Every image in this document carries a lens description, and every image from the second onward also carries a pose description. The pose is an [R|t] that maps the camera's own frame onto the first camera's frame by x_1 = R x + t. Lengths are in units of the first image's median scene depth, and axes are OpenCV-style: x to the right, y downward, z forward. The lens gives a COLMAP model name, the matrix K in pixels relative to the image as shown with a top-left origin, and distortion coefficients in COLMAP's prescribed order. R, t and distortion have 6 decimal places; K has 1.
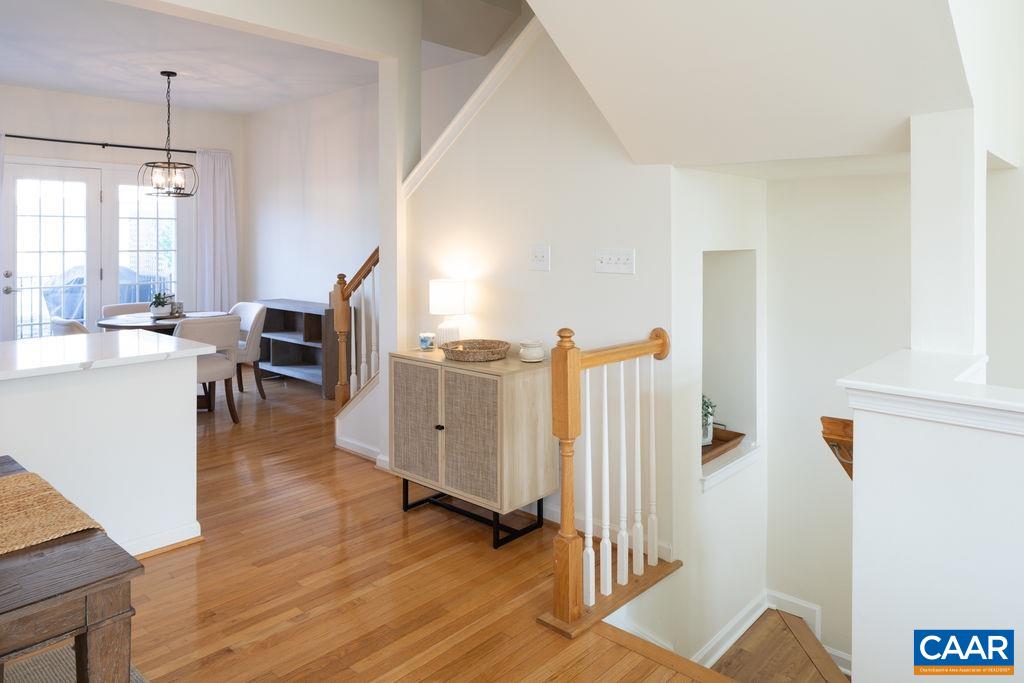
lens RADIAL K [[705.1, 0, 509.1], [0, 705.1, 231.0], [0, 0, 1]] dist [-0.014453, -0.002127]
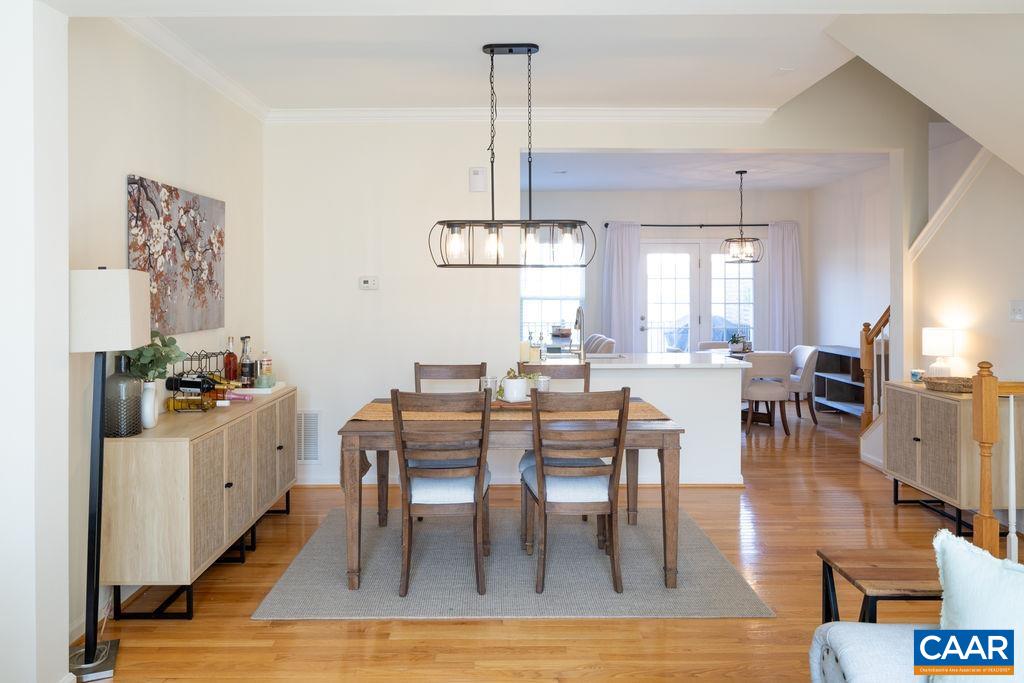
lens RADIAL K [[692.4, 0, 498.5], [0, 692.4, 307.1], [0, 0, 1]] dist [-0.010203, -0.001989]
pose [[0.675329, 0.014770, -0.737369, 0.195466], [0.006984, 0.999627, 0.026420, -0.003007], [0.737484, -0.022992, 0.674973, -0.263383]]
